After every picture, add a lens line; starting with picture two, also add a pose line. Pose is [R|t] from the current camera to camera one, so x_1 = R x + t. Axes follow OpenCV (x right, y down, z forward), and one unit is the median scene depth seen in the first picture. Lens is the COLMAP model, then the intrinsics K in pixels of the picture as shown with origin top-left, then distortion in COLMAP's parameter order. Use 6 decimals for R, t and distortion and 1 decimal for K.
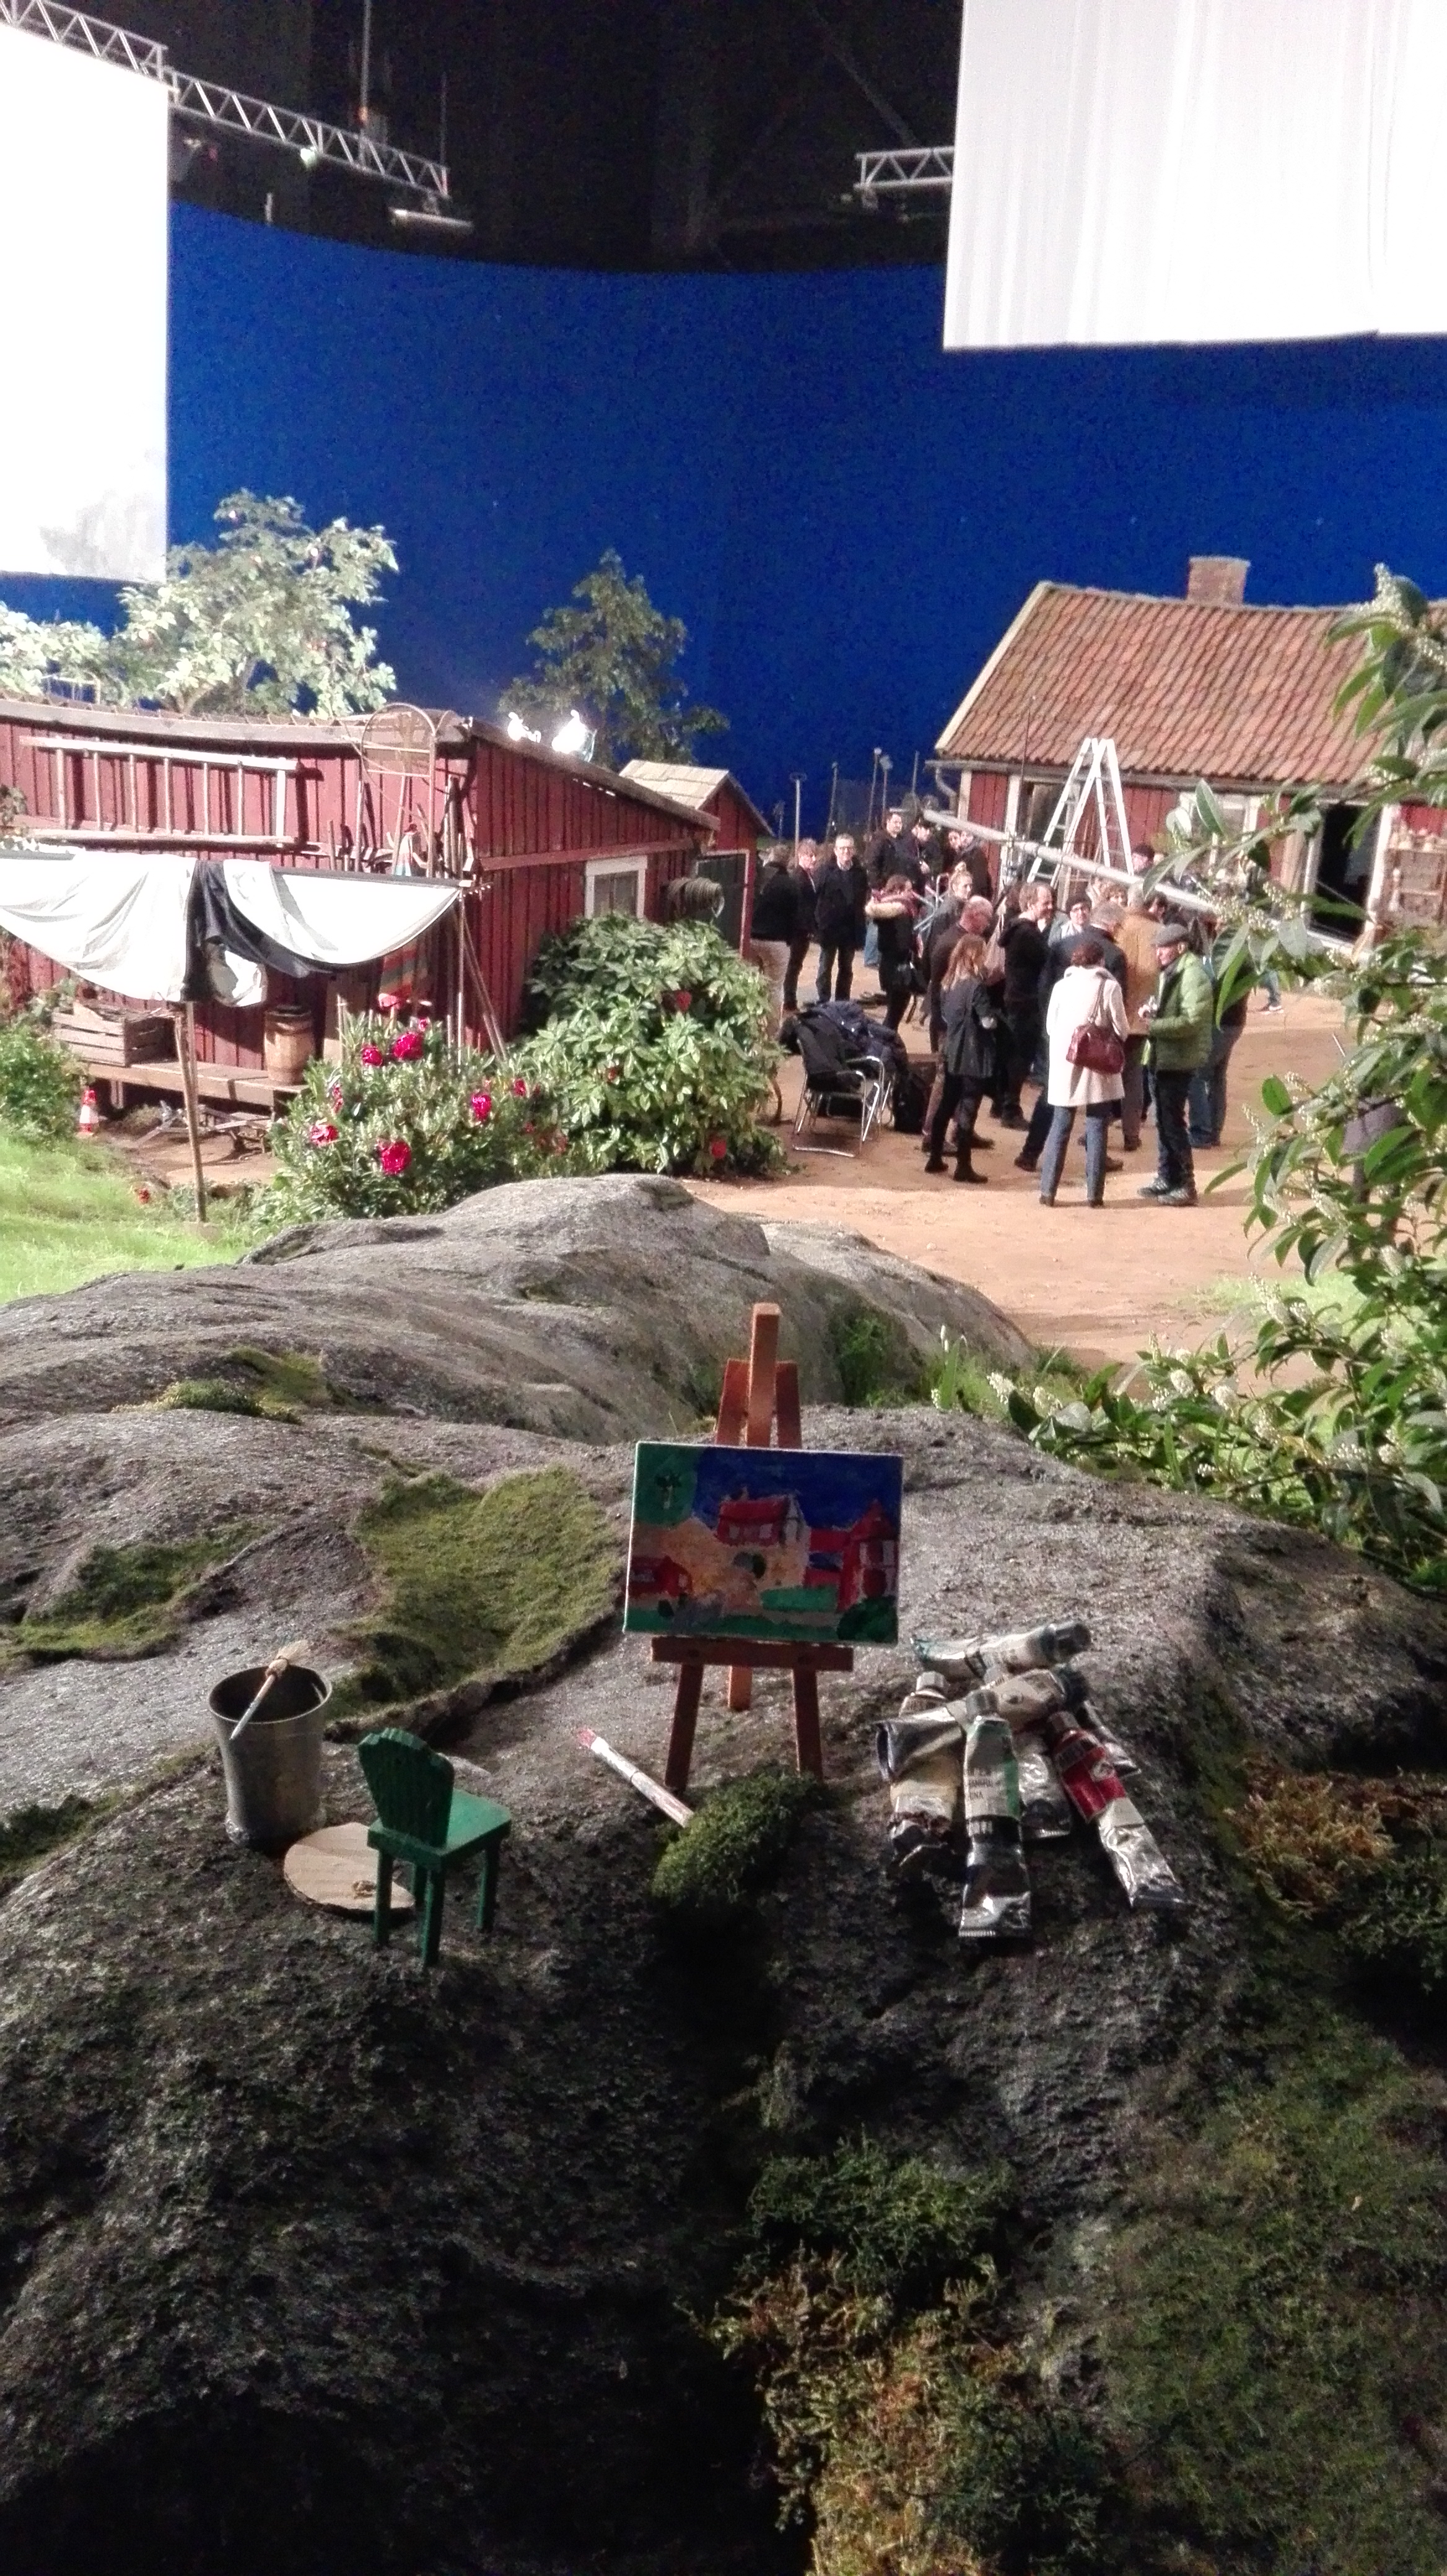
lens RADIAL K [[2093.0, 0, 678.0], [0, 2093.0, 1289.2], [0, 0, 1]] dist [0.130460, -0.225677]
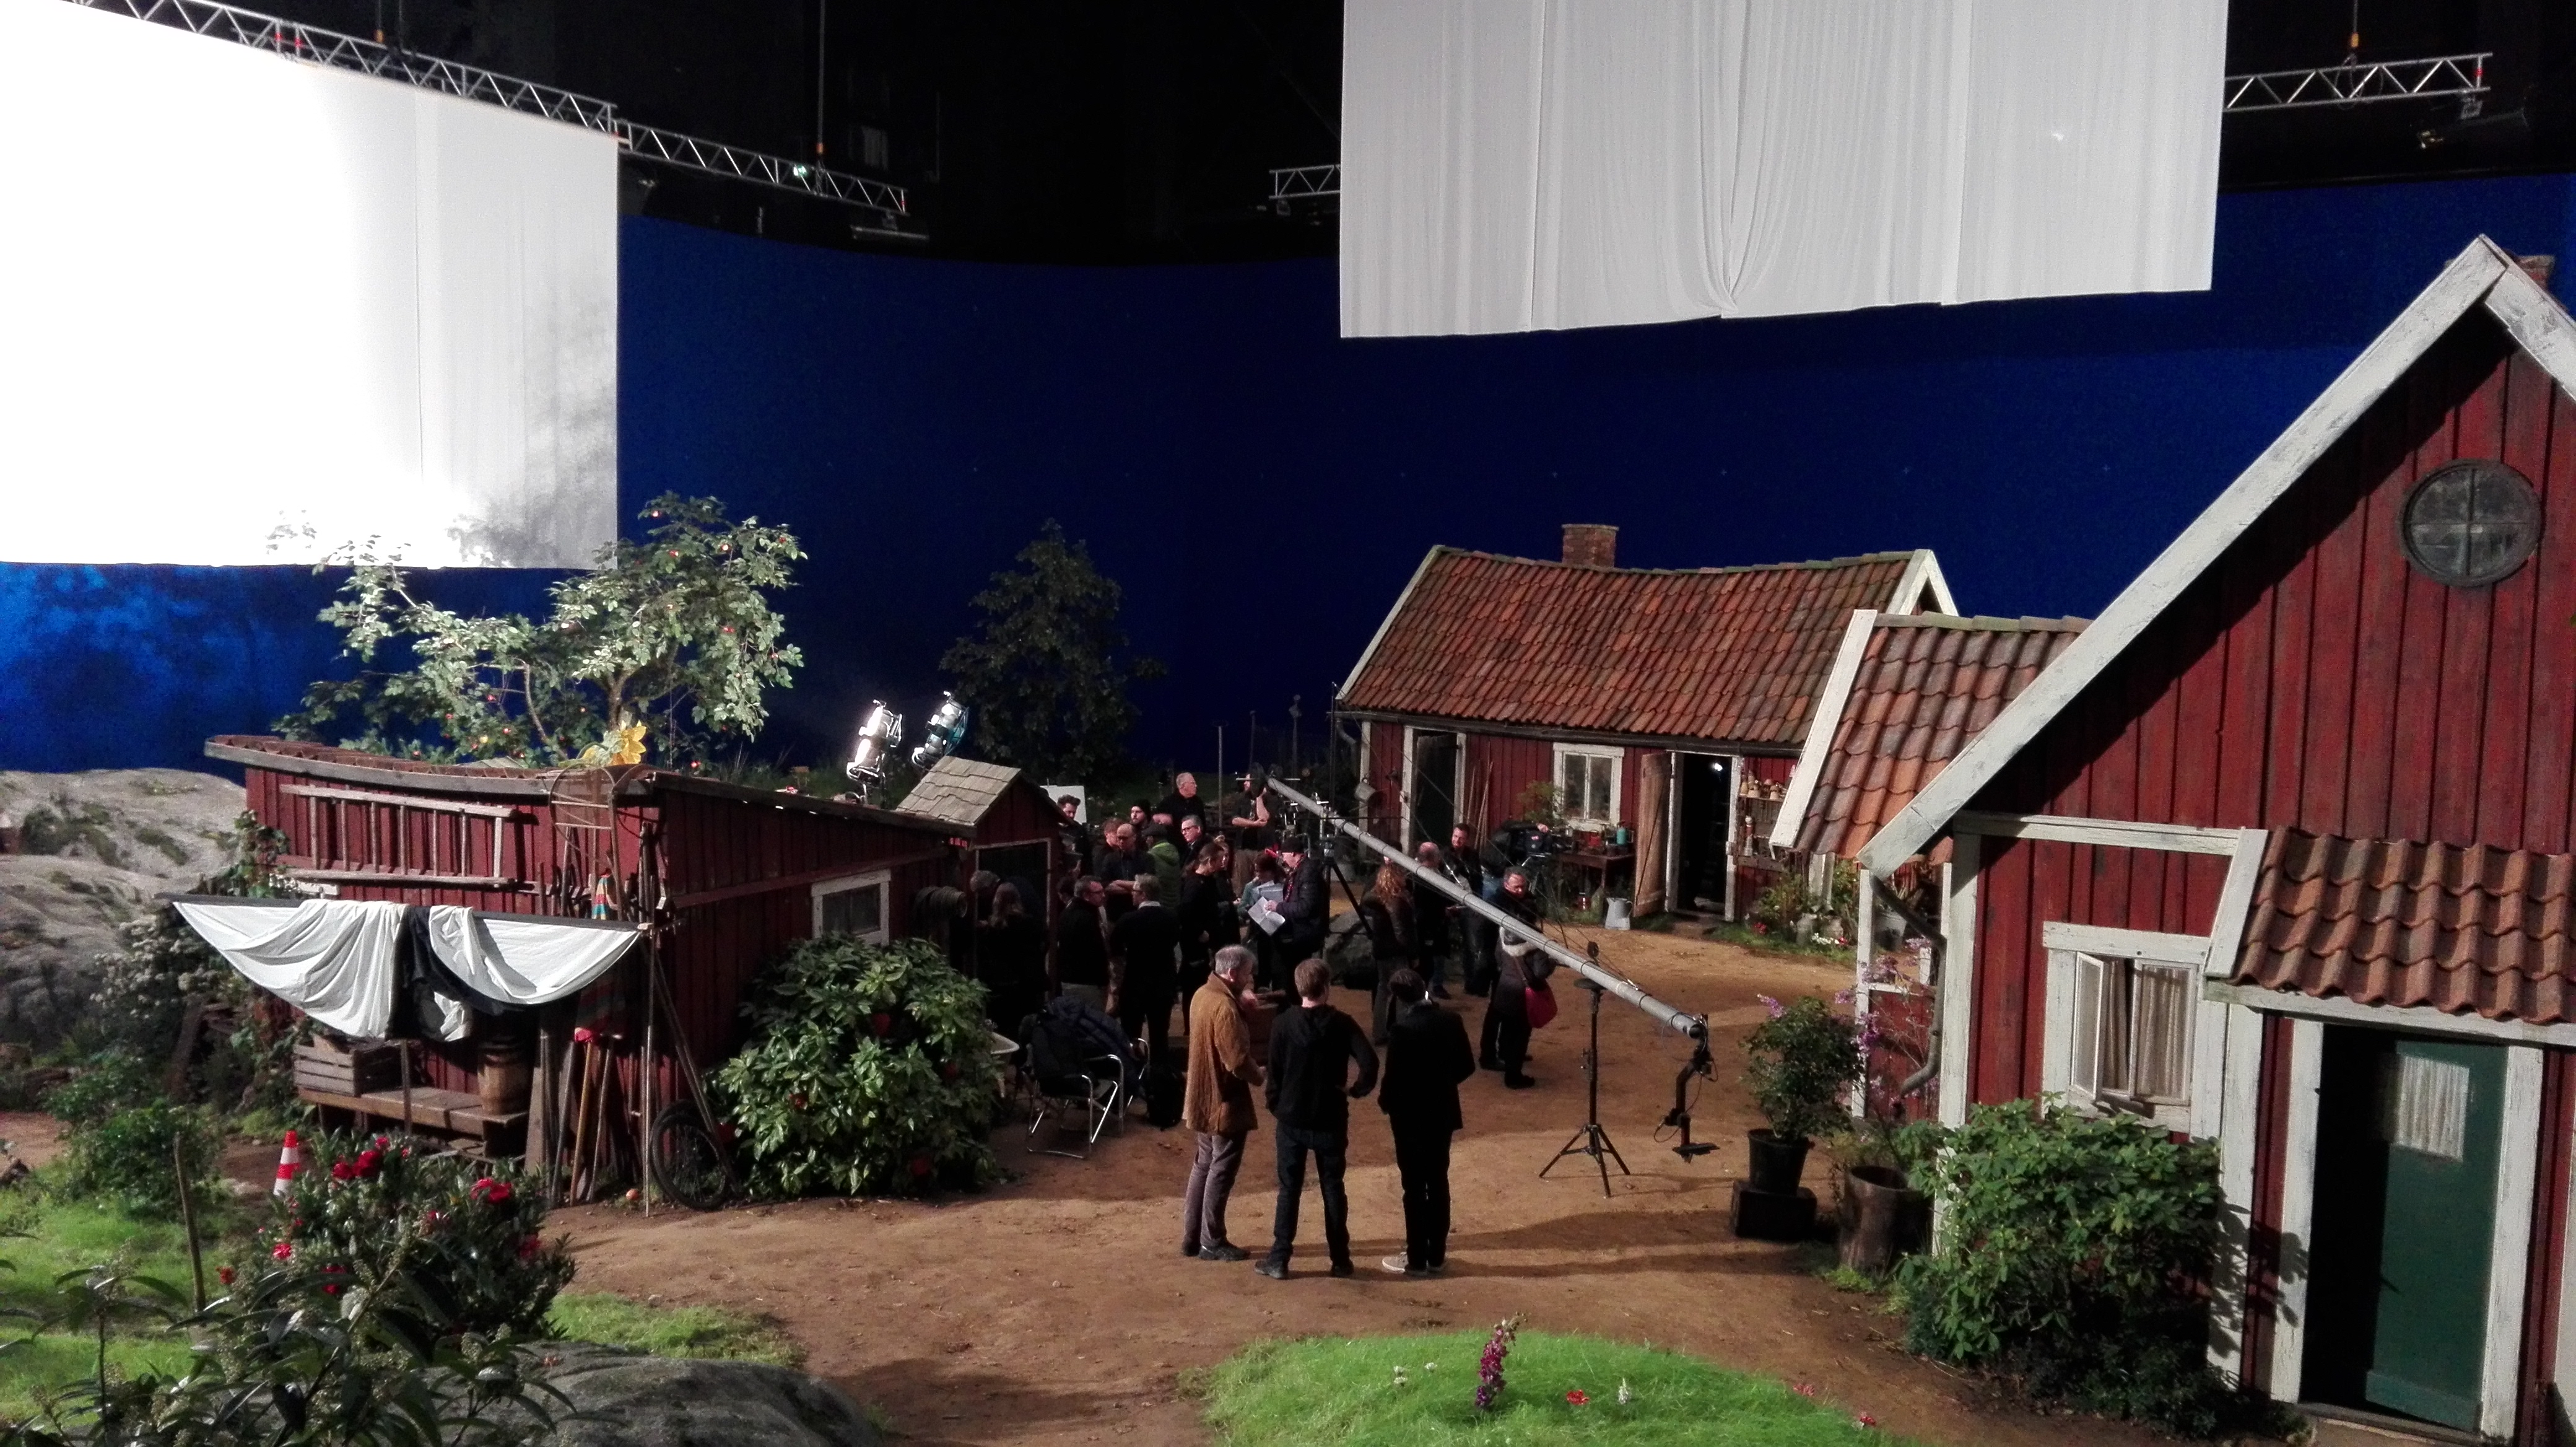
lens RADIAL K [[2093.0, 0, 1290.7], [0, 2093.0, 769.0], [0, 0, 1]] dist [0.130460, -0.225677]
pose [[0.999467, -0.026502, -0.019042, 0.130804], [0.022680, 0.983658, -0.178613, -0.040546], [0.023464, 0.178086, 0.983735, -0.021011]]
